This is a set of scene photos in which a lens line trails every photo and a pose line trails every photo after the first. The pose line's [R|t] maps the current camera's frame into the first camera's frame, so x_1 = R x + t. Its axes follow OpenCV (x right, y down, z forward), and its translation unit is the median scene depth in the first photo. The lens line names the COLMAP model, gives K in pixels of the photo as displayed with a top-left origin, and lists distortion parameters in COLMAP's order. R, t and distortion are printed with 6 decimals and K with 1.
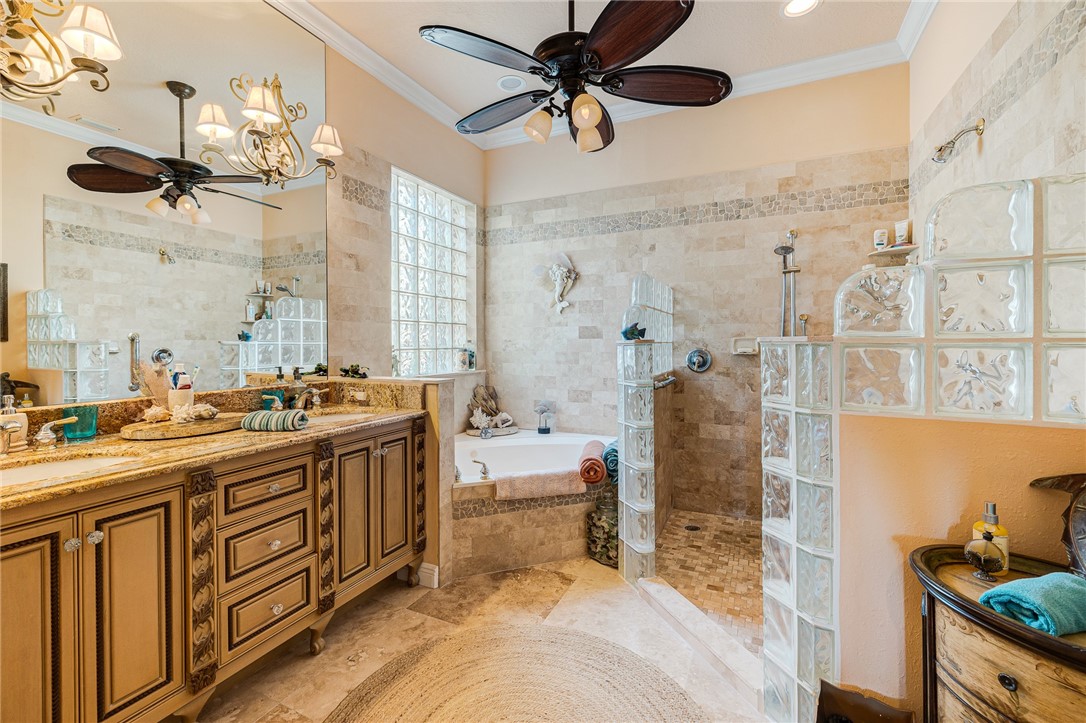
lens RADIAL K [[459.2, 0, 526.7], [0, 459.2, 344.0], [0, 0, 1]] dist [-0.000150, -0.000017]
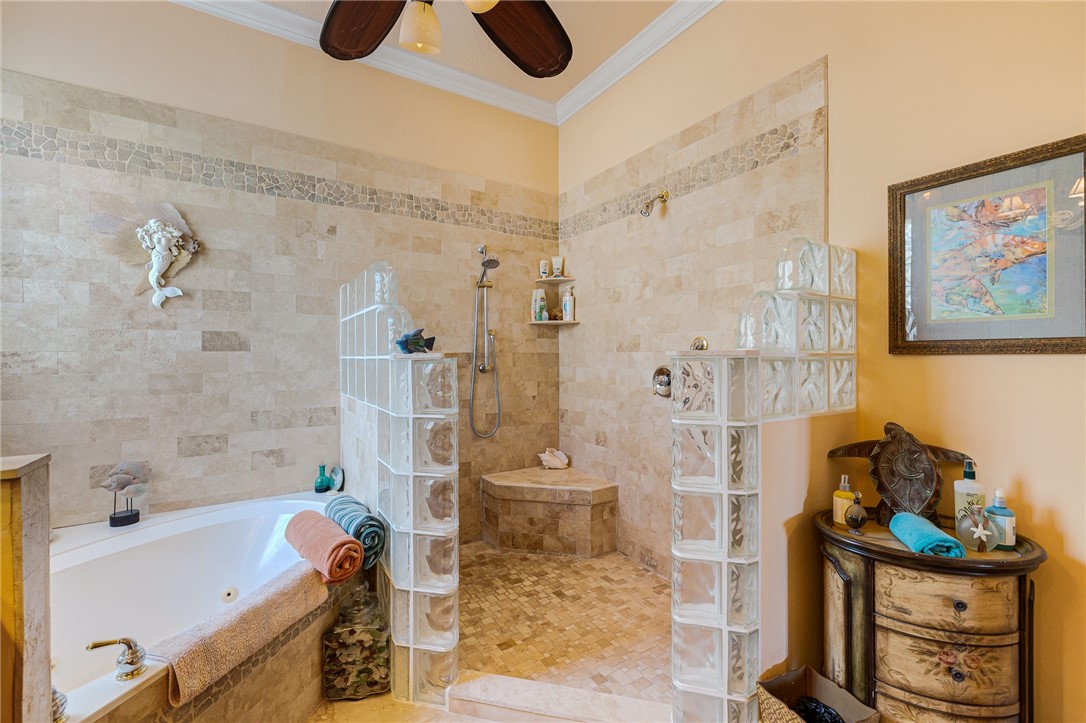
lens RADIAL K [[459.2, 0, 541.7], [0, 459.2, 356.0], [0, 0, 1]] dist [-0.000150, -0.000017]
pose [[0.525559, 0.002223, 0.850754, -0.198783], [0.003825, 0.999980, -0.004976, -0.000403], [-0.850749, 0.005870, 0.525540, 0.347530]]
